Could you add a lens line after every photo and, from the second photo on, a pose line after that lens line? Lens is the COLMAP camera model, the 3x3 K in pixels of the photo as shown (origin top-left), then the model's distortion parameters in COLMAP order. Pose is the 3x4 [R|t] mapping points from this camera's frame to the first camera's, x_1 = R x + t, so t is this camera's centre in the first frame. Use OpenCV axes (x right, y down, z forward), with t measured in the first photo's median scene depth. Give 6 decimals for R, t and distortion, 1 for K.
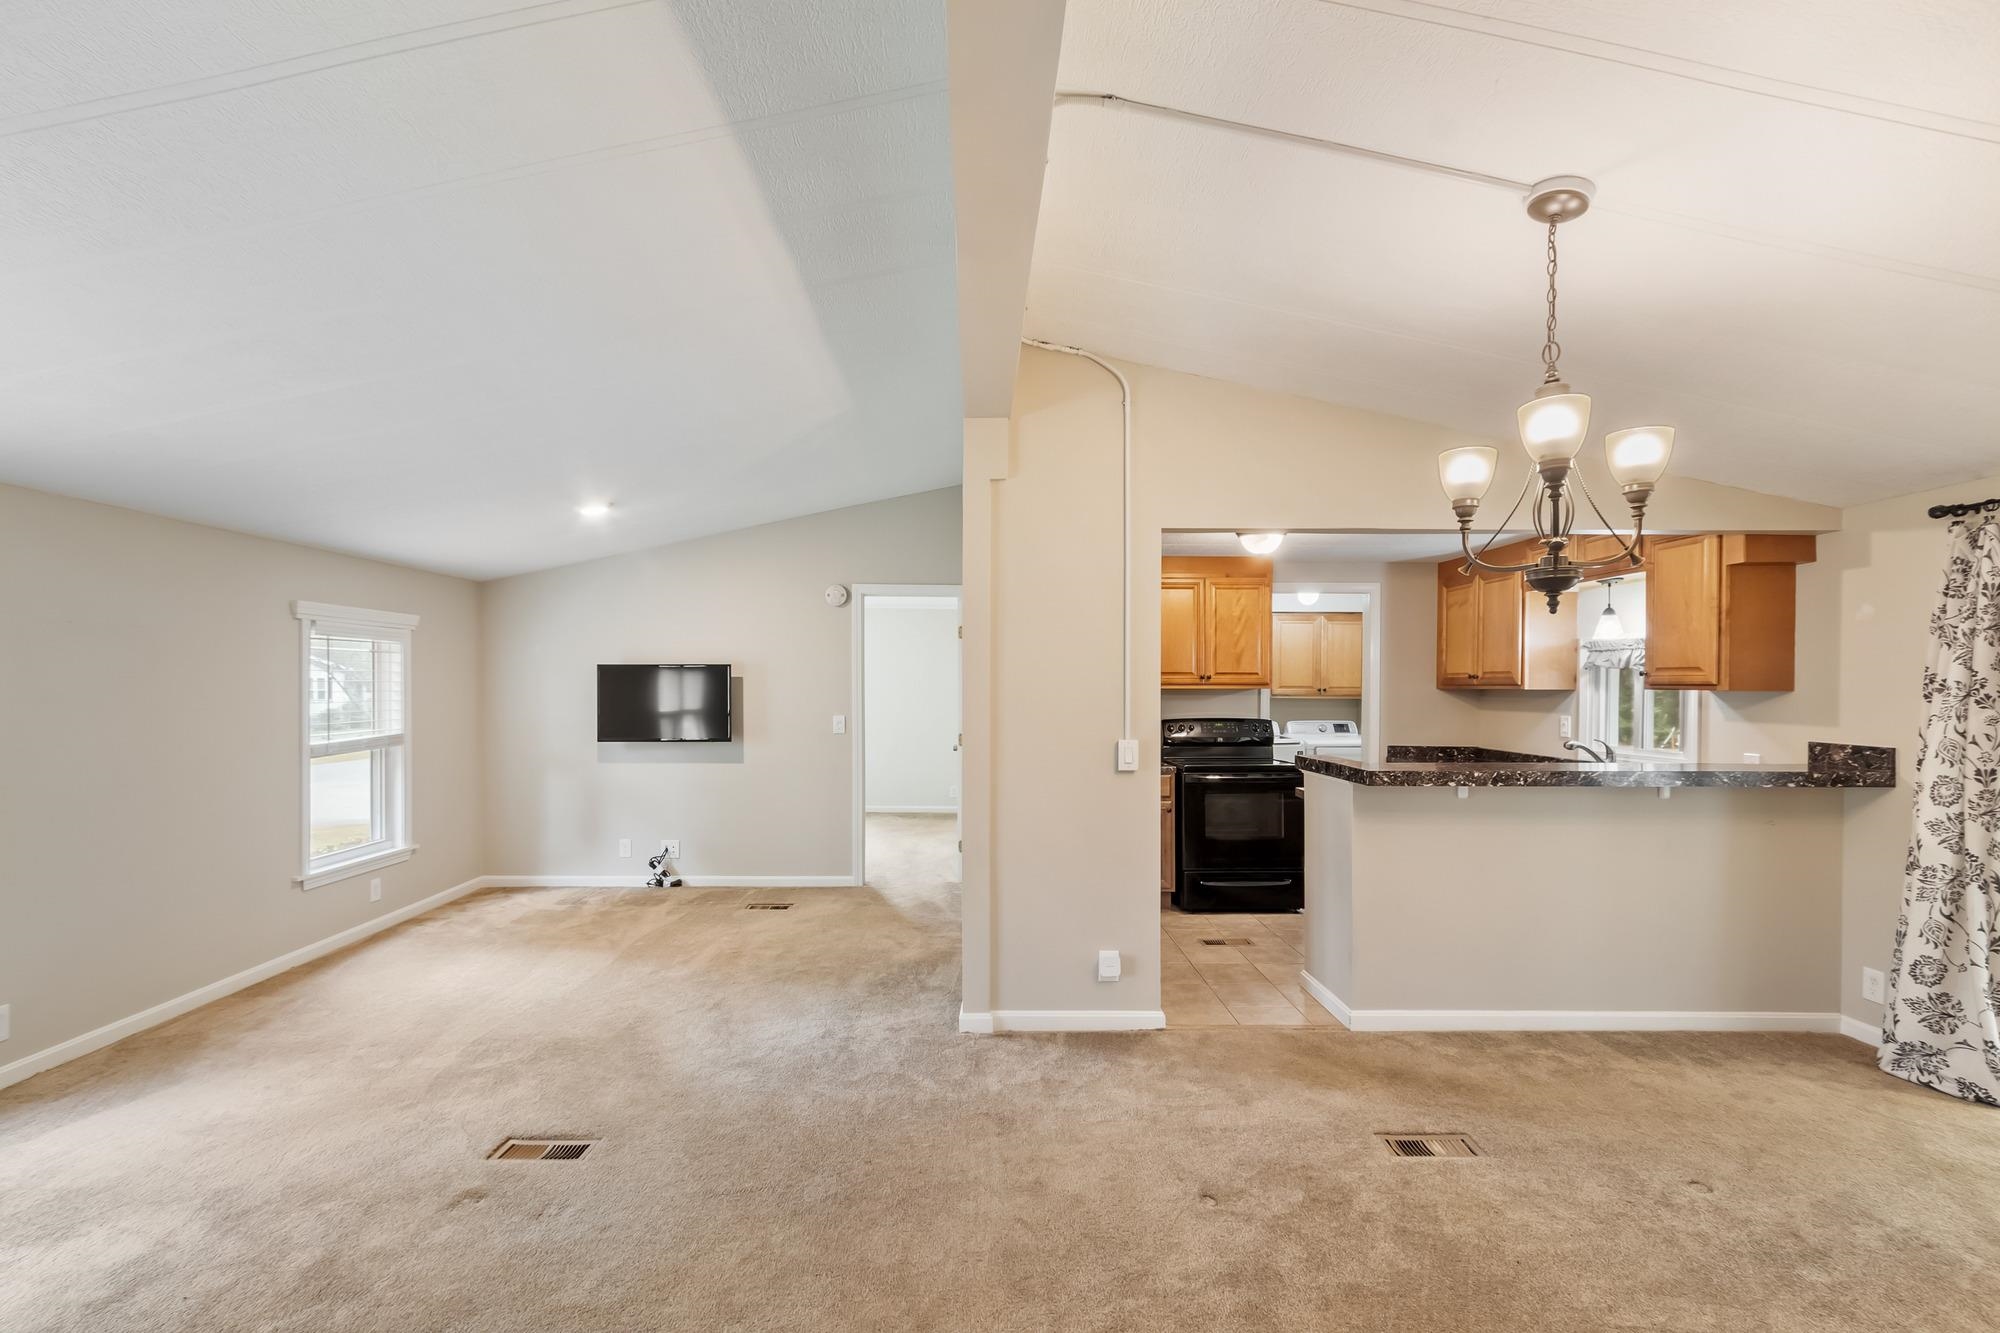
lens RADIAL K [[876.5, 0, 975.2], [0, 876.5, 692.3], [0, 0, 1]] dist [0.001325, -0.000312]
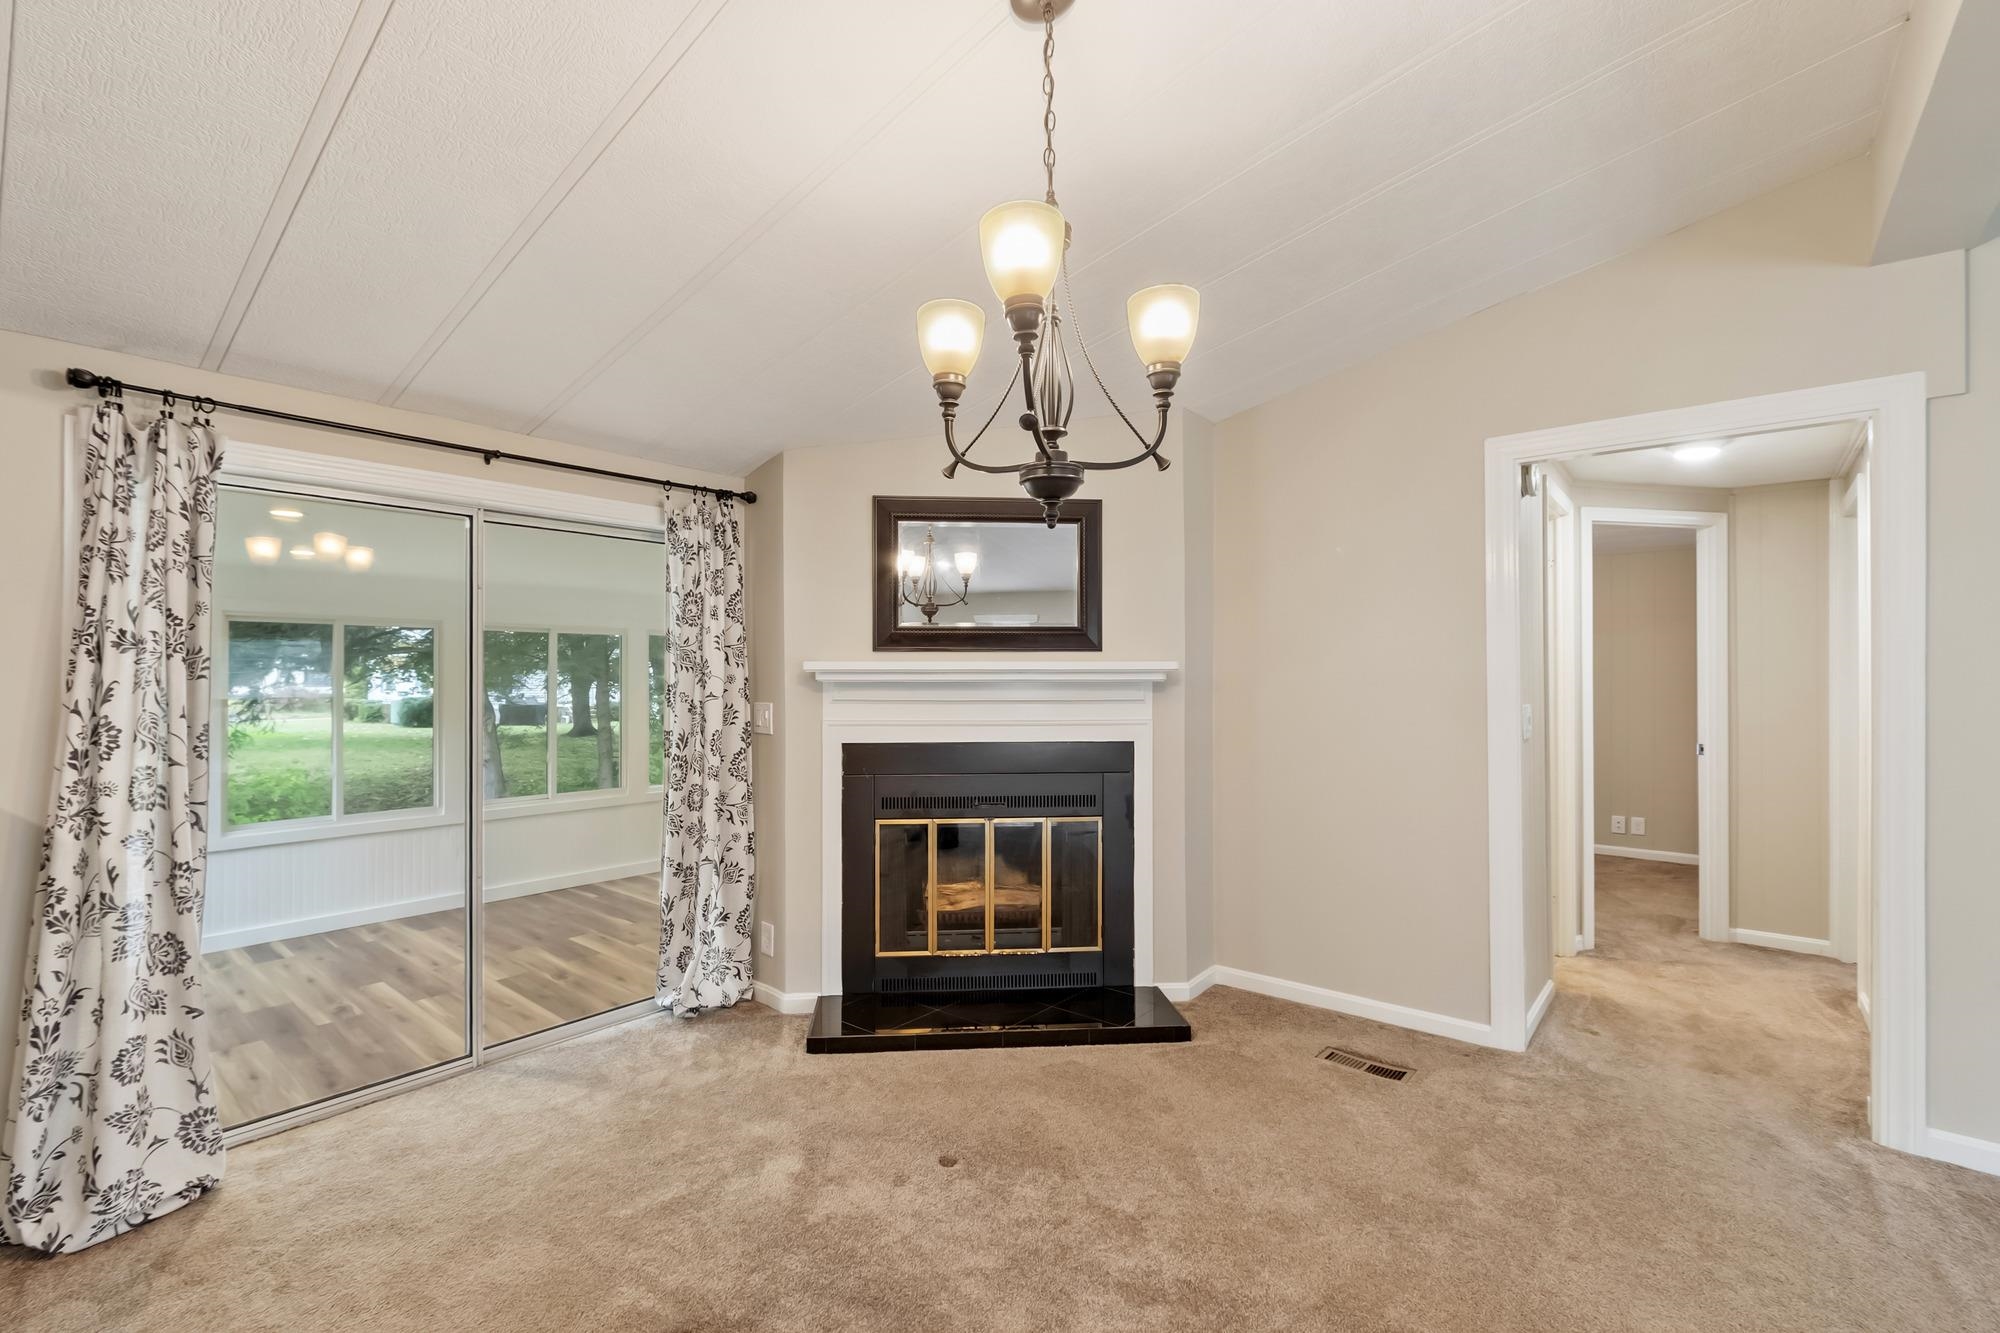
lens RADIAL K [[878.9, 0, 967.9], [0, 878.9, 673.7], [0, 0, 1]] dist [-0.000278, 0.000263]
pose [[-0.755075, 0.002675, 0.655633, 0.126414], [0.002679, 0.999996, -0.000995, 0.019879], [-0.655632, 0.001005, -0.755079, 0.921929]]
